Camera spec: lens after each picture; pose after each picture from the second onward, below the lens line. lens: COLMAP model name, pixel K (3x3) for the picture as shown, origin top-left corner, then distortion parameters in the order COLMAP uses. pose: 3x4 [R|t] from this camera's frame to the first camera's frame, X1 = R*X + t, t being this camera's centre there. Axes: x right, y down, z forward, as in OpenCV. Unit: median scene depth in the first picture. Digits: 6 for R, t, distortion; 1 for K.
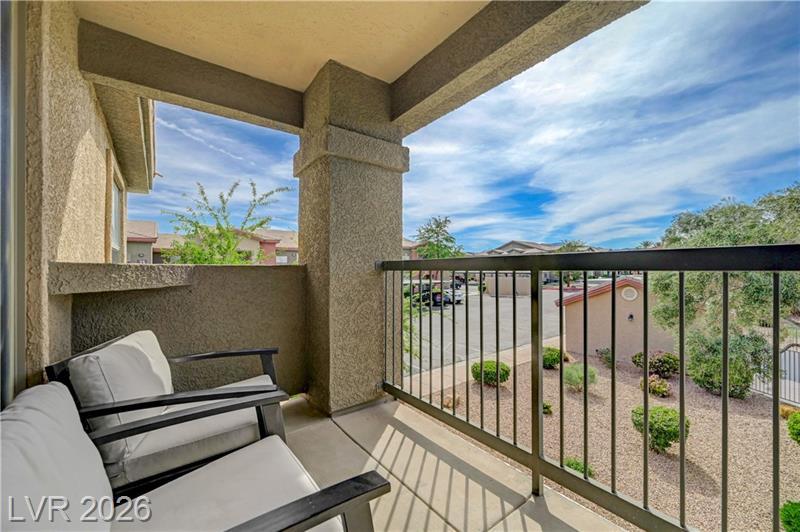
lens RADIAL K [[314.4, 0, 404.5], [0, 314.4, 265.8], [0, 0, 1]] dist [-0.000581, -0.000189]
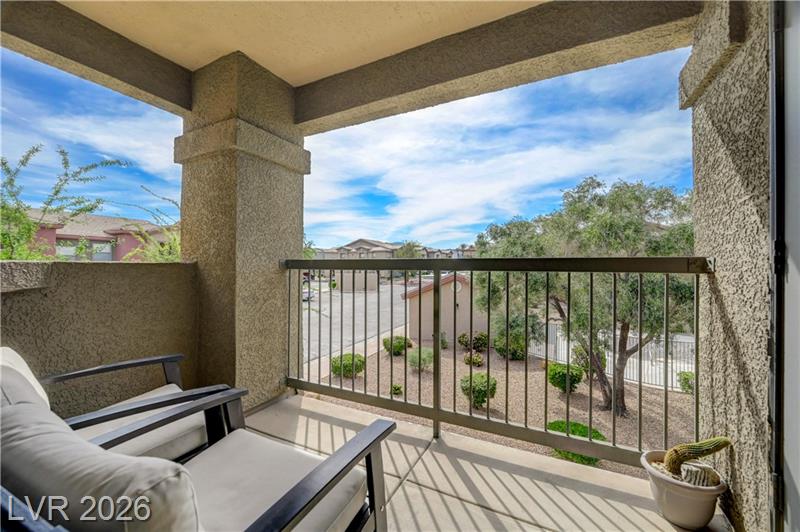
lens RADIAL K [[316.7, 0, 400.0], [0, 316.7, 266.0], [0, 0, 1]] dist [-0.000114, 0.000232]
pose [[0.899223, 0.006066, 0.437449, -0.176424], [-0.011674, 0.999881, 0.010131, -0.008880], [-0.437336, -0.014217, 0.899186, -0.082184]]
